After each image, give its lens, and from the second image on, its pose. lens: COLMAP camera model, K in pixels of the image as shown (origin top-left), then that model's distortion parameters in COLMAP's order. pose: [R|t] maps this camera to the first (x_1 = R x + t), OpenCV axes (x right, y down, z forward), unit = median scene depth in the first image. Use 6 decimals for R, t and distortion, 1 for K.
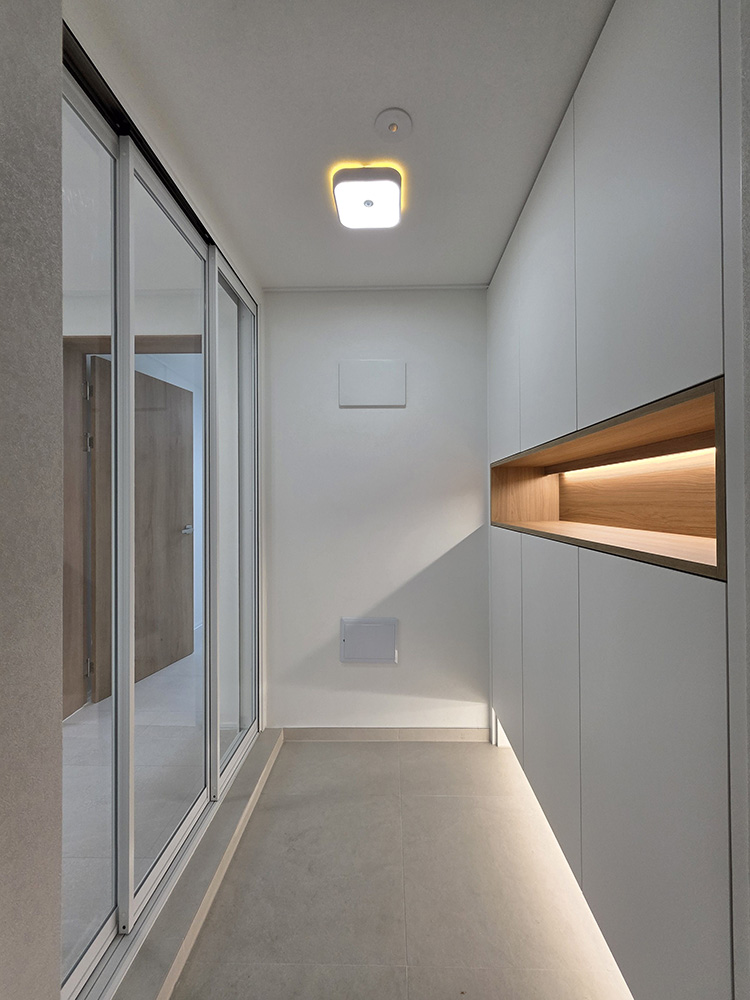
lens RADIAL K [[395.7, 0, 375.0], [0, 395.7, 500.0], [0, 0, 1]] dist [0.002780, -0.000063]
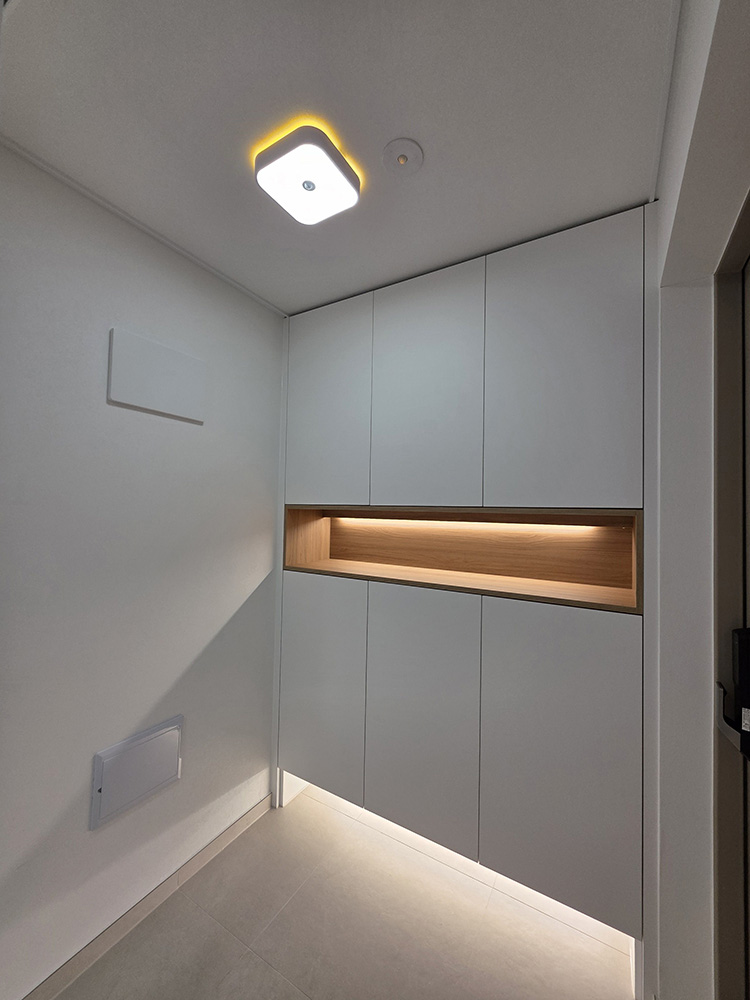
lens RADIAL K [[395.7, 0, 375.0], [0, 395.7, 500.0], [0, 0, 1]] dist [0.002780, -0.000063]
pose [[0.477914, 0.039054, 0.877538, -0.441629], [-0.025052, 0.999211, -0.030825, -0.079698], [-0.878049, -0.007252, 0.478515, 0.366229]]
